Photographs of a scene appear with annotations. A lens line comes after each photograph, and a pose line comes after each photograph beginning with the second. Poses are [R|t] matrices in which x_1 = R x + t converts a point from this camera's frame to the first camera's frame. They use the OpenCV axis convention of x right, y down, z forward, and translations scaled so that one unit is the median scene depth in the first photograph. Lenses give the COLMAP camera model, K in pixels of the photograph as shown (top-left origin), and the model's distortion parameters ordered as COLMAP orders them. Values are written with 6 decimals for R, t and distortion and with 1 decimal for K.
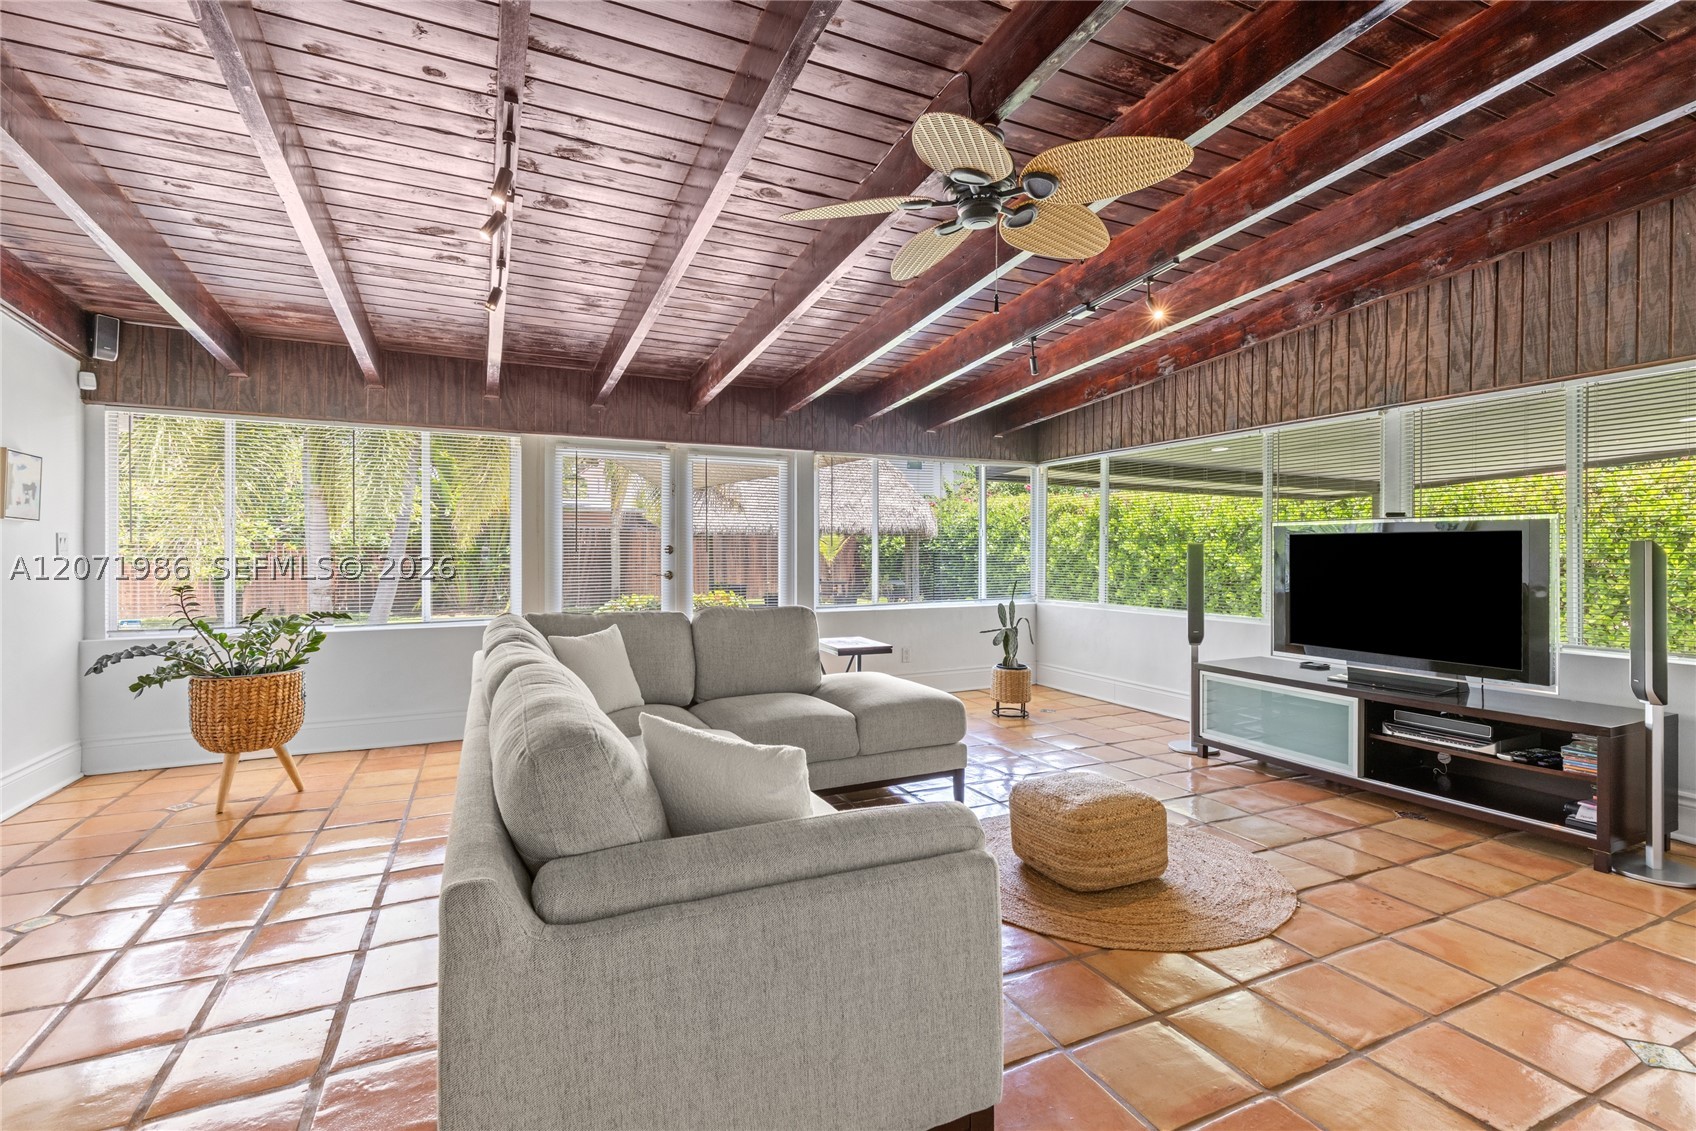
lens RADIAL K [[785.8, 0, 857.3], [0, 785.8, 556.1], [0, 0, 1]] dist [0.002217, 0.000183]
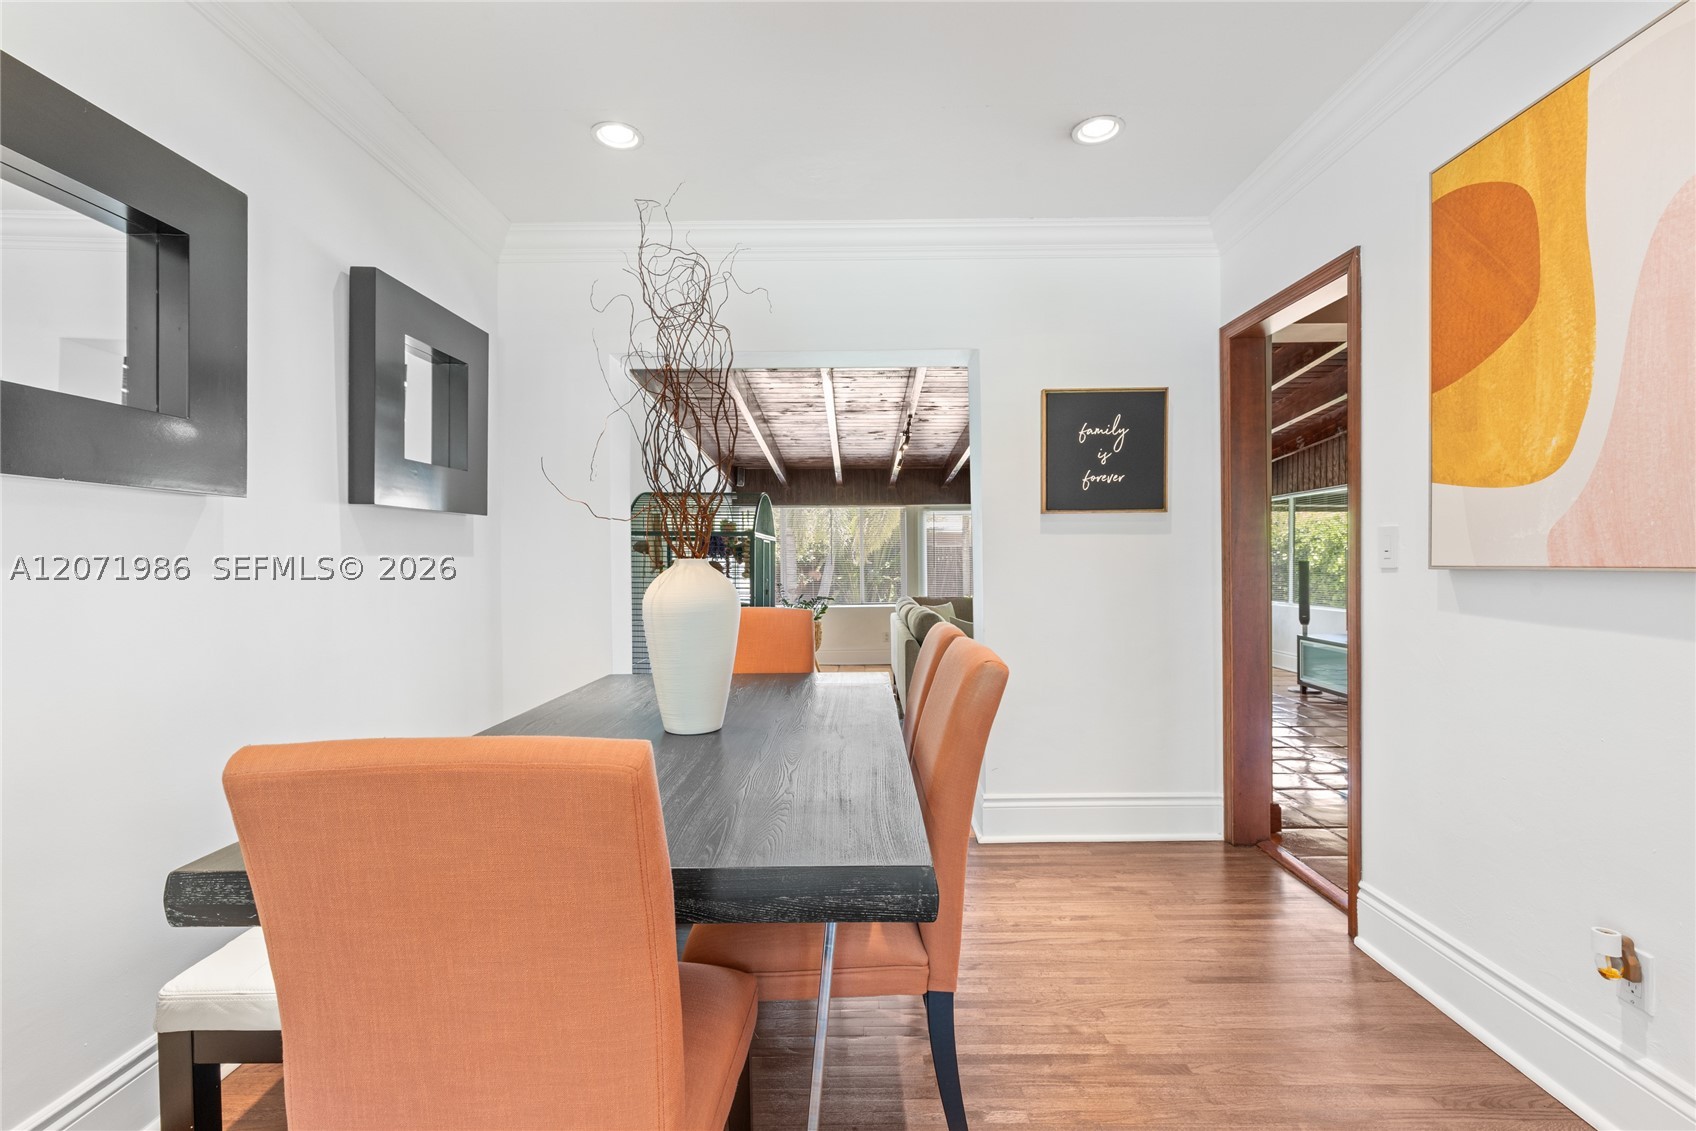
lens RADIAL K [[761.2, 0, 858.0], [0, 761.2, 556.3], [0, 0, 1]] dist [0.007533, -0.000229]
pose [[0.900558, -0.011452, -0.434585, 0.287600], [0.006503, 0.999896, -0.012872, -0.011224], [0.434687, 0.008766, 0.900539, -0.765562]]
